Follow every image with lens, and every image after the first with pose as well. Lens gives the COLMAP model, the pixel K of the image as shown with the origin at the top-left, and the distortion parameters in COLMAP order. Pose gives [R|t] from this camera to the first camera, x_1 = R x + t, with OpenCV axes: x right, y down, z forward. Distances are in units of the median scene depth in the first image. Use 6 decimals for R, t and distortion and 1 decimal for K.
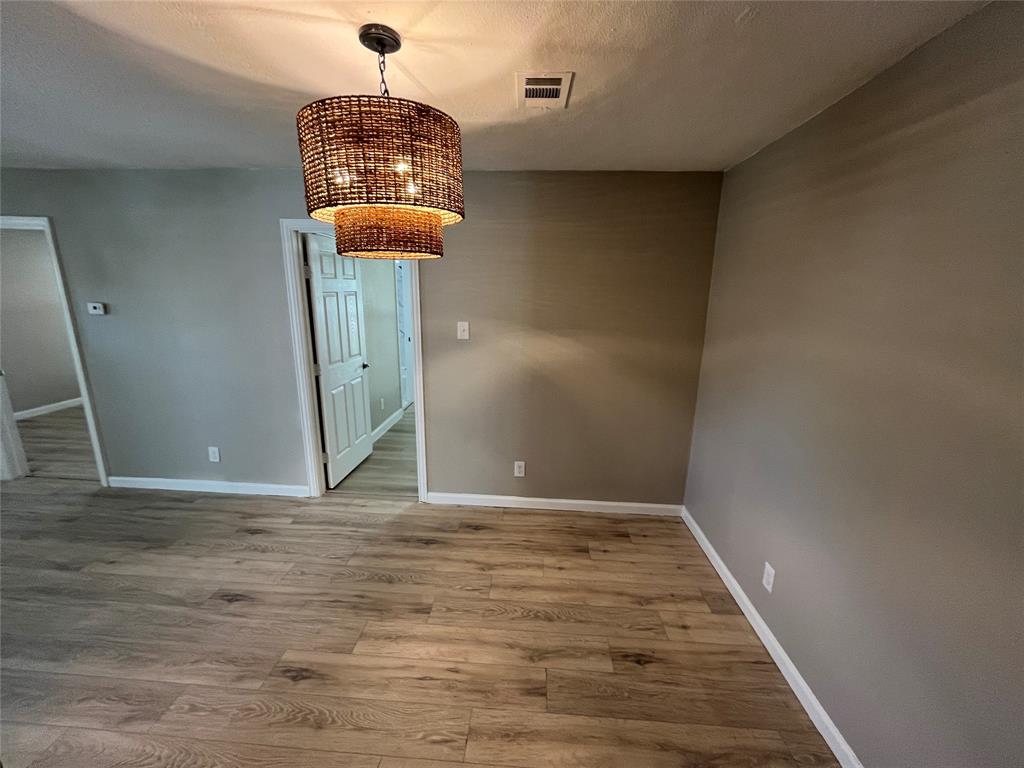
lens RADIAL K [[414.5, 0, 516.5], [0, 414.5, 383.7], [0, 0, 1]] dist [-0.003992, 0.000171]
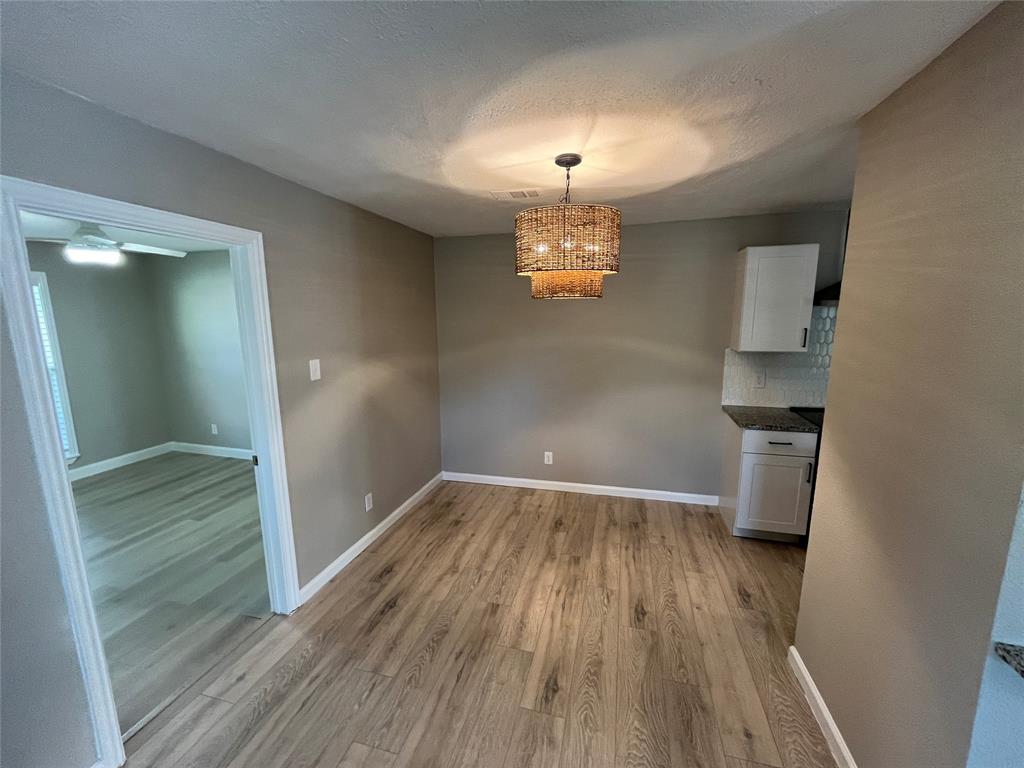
lens RADIAL K [[414.5, 0, 508.8], [0, 414.5, 382.4], [0, 0, 1]] dist [-0.003992, 0.000171]
pose [[0.210044, -0.179573, 0.961059, -1.093912], [0.231480, 0.964173, 0.129564, -0.154952], [-0.949894, 0.195252, 0.244087, 0.539890]]
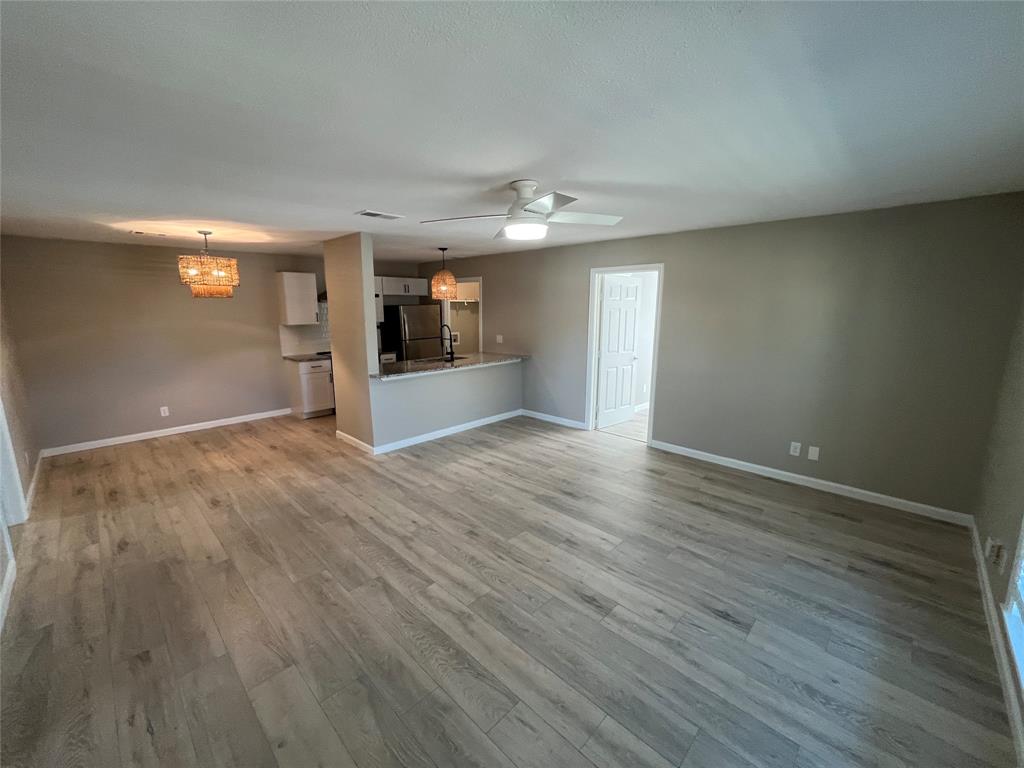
lens RADIAL K [[414.5, 0, 516.6], [0, 414.5, 390.7], [0, 0, 1]] dist [-0.003992, 0.000171]
pose [[-0.761808, -0.150732, 0.630022, -2.409936], [0.128454, 0.918092, 0.374976, -0.315902], [-0.634939, 0.366588, -0.680048, 1.139310]]
